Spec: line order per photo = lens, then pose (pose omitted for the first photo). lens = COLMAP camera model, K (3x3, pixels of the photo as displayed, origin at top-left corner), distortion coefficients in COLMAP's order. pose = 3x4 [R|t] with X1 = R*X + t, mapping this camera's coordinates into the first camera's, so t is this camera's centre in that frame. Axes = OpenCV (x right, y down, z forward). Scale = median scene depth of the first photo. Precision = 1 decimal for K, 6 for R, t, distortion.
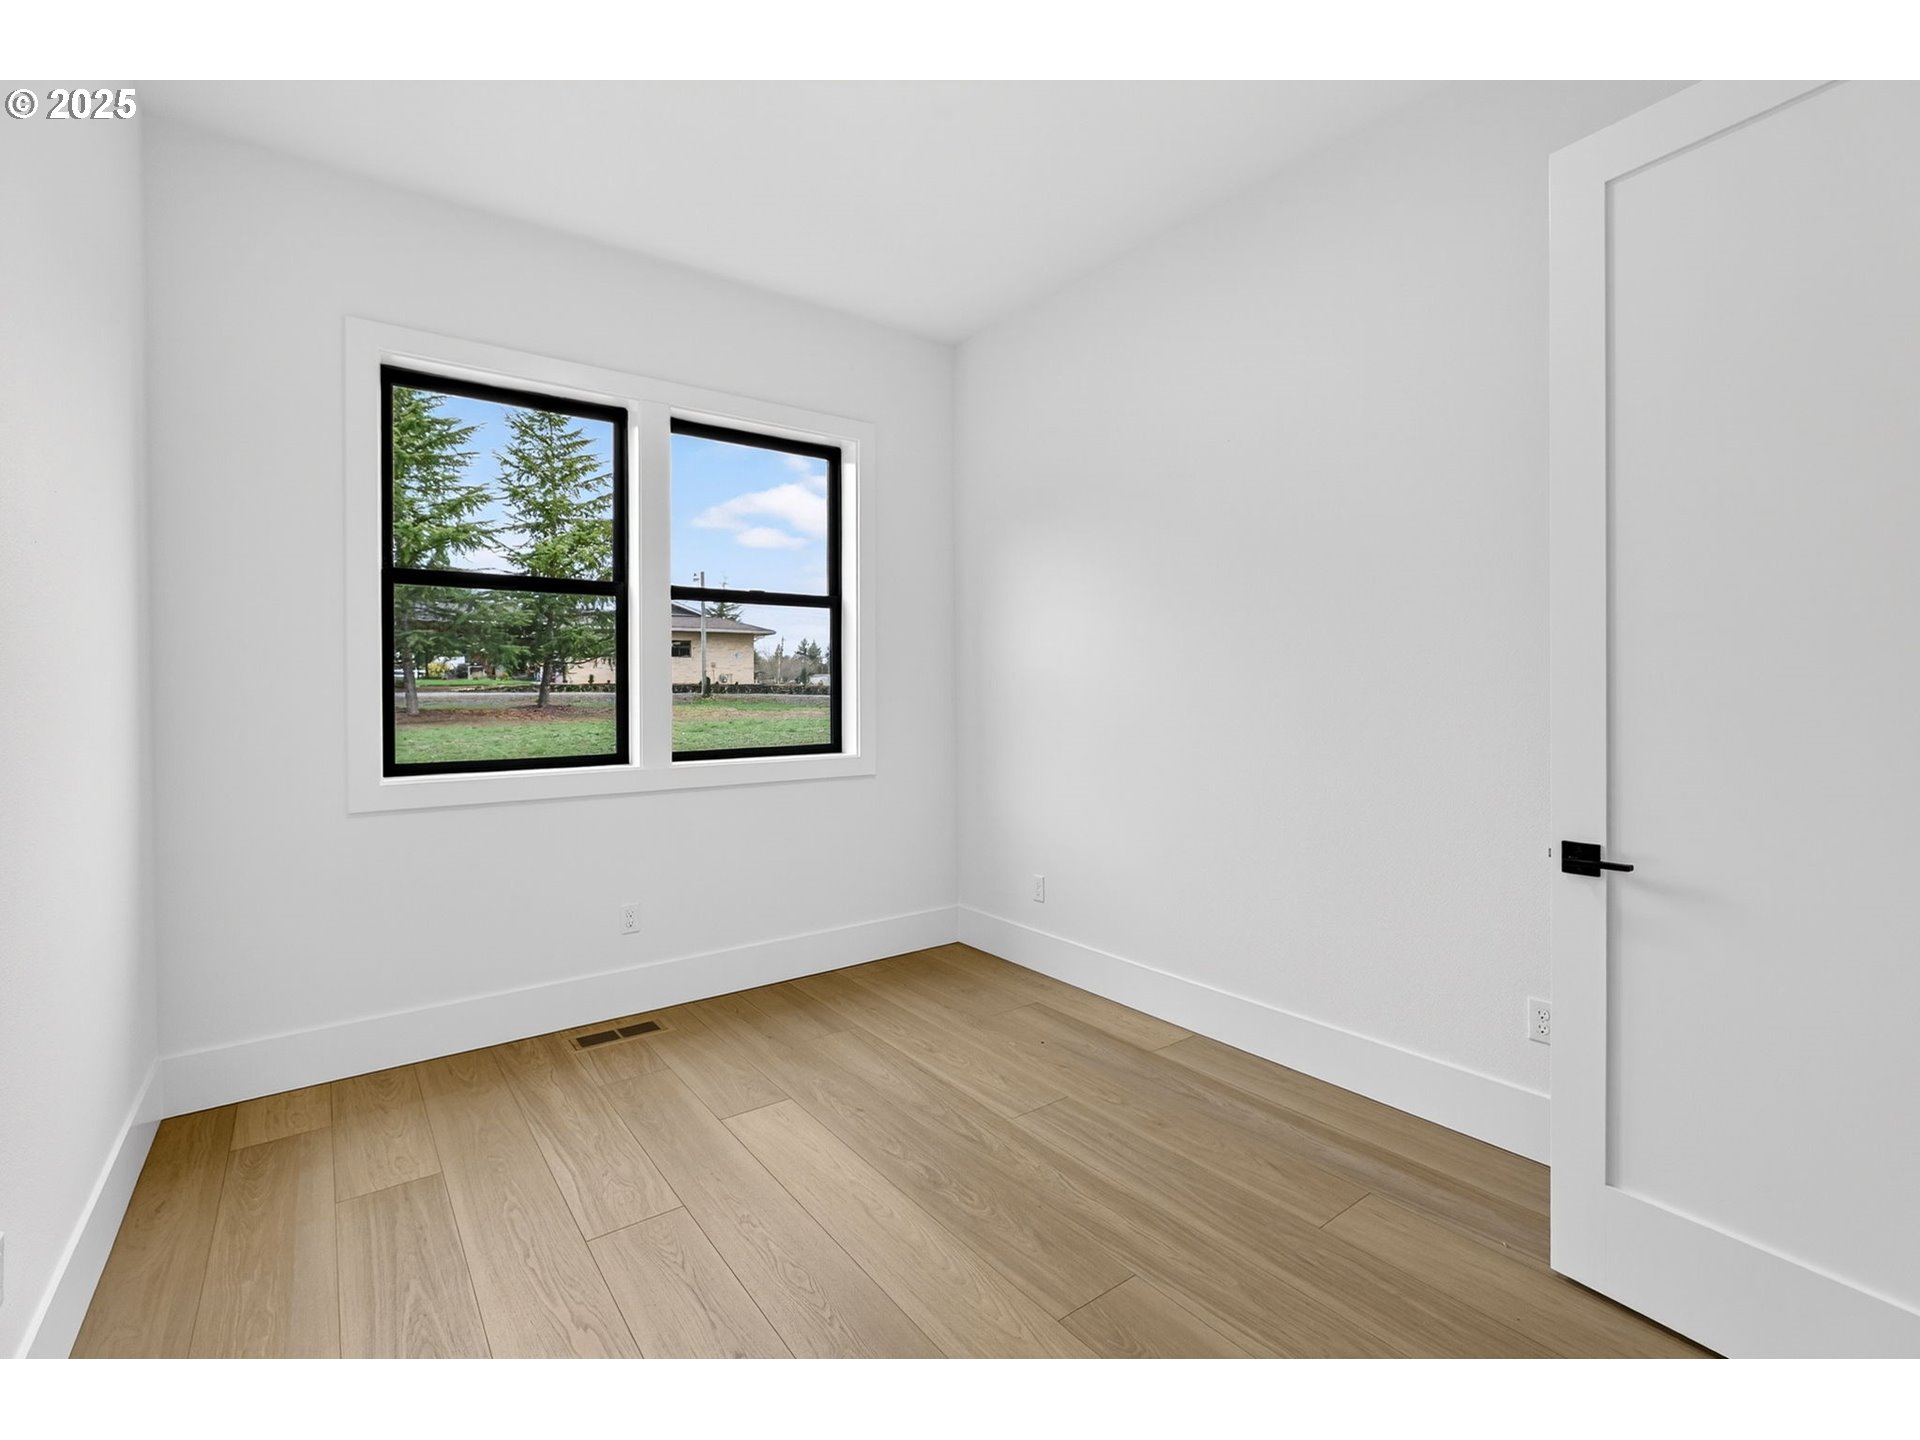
lens RADIAL K [[871.0, 0, 949.5], [0, 871.0, 718.8], [0, 0, 1]] dist [-0.022923, 0.001202]
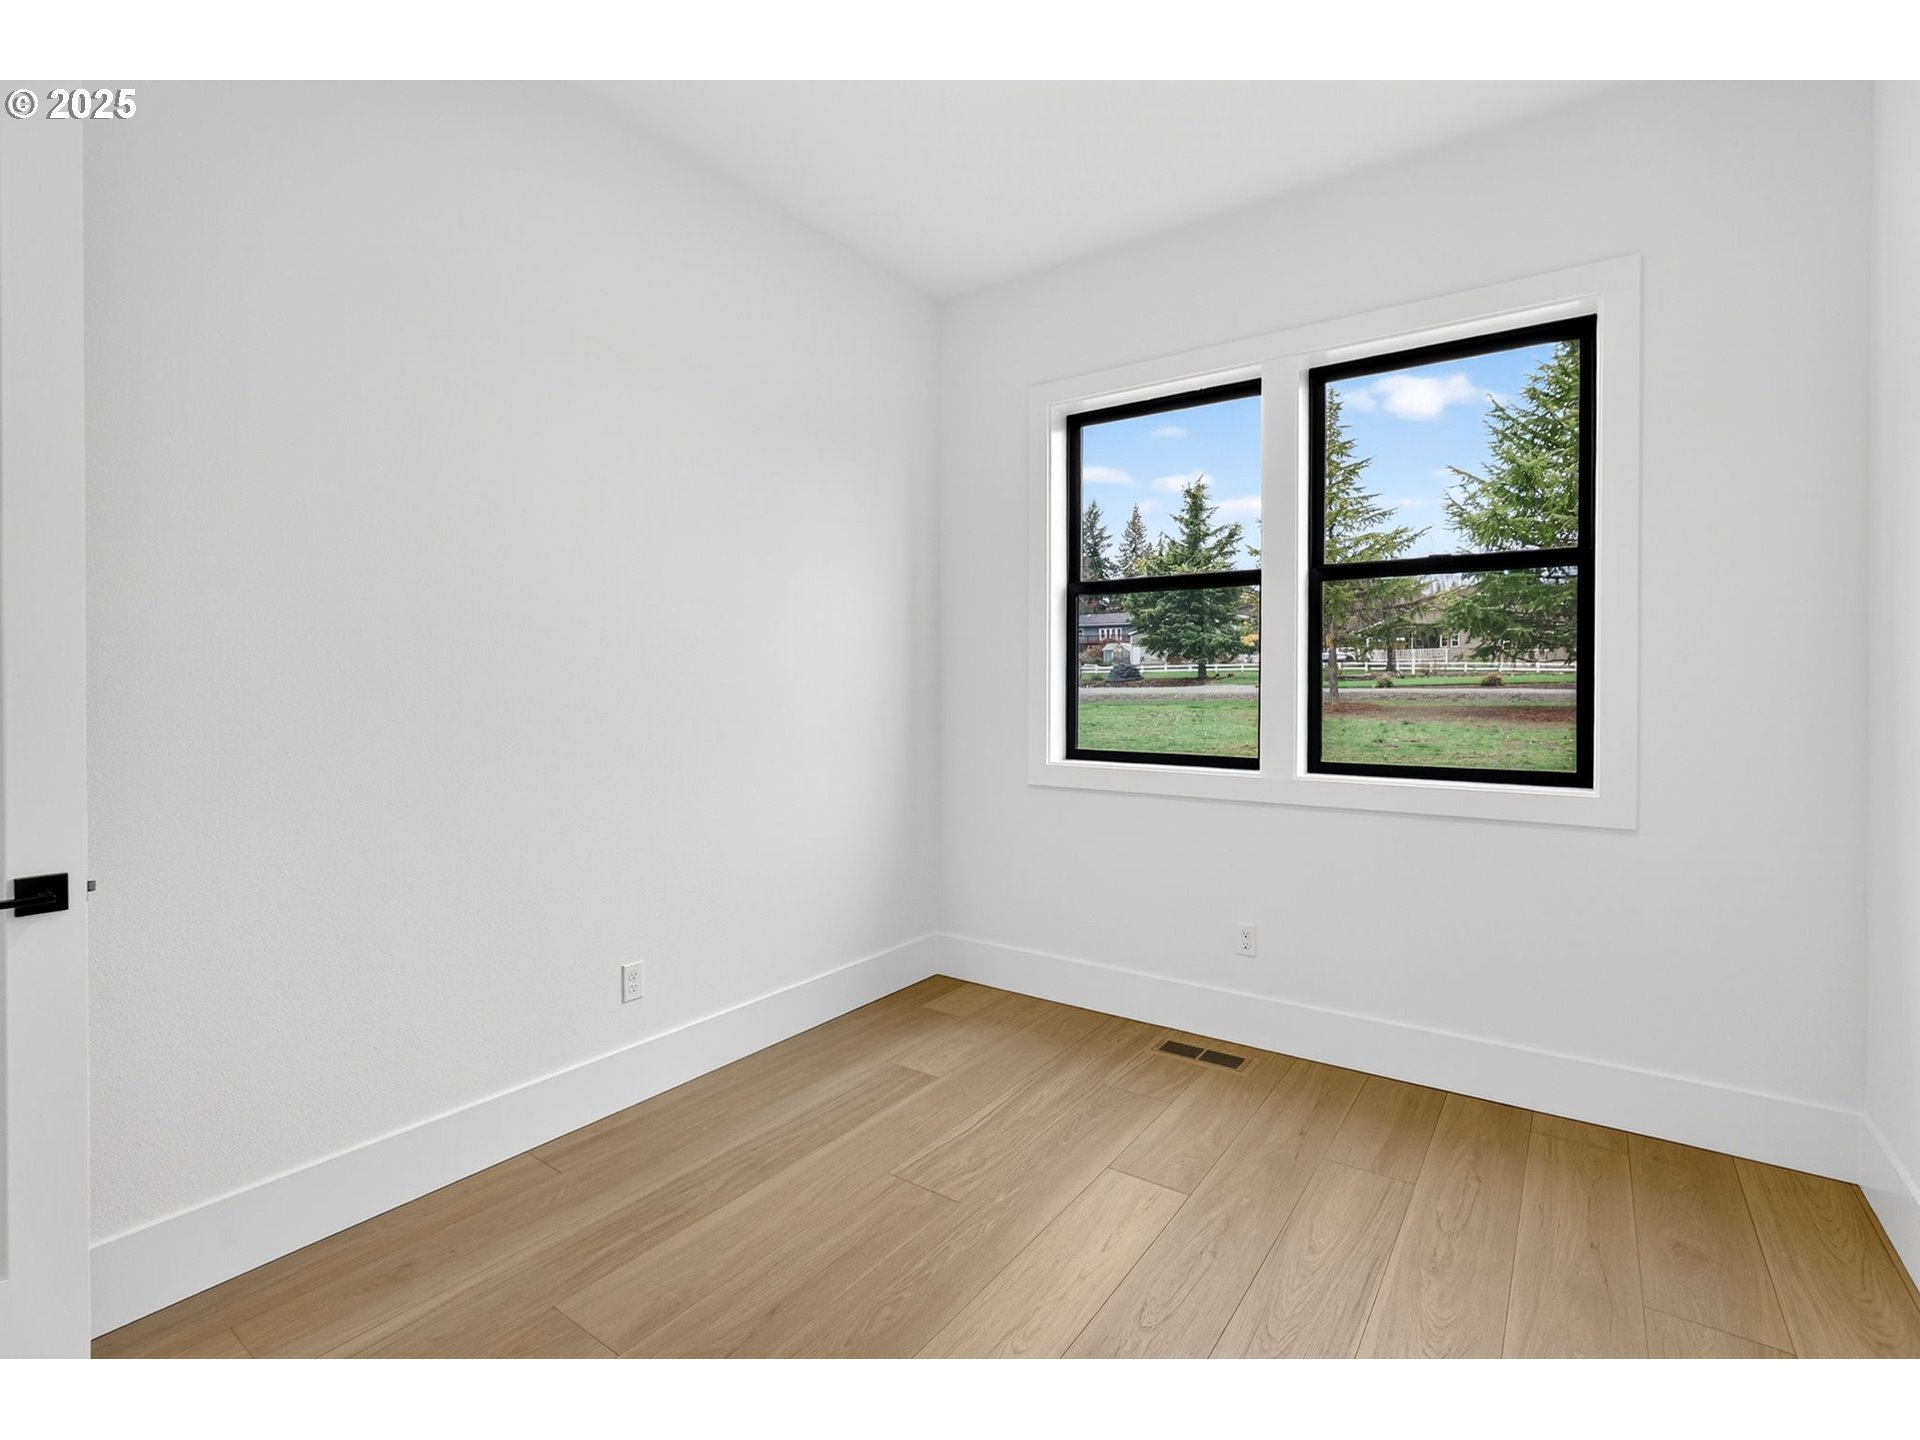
lens RADIAL K [[871.0, 0, 947.8], [0, 871.0, 710.6], [0, 0, 1]] dist [-0.022923, 0.001202]
pose [[0.308019, 0.032634, -0.950820, 0.421126], [-0.033101, 0.999174, 0.023571, -0.022418], [0.950804, 0.024213, 0.308845, 0.443661]]
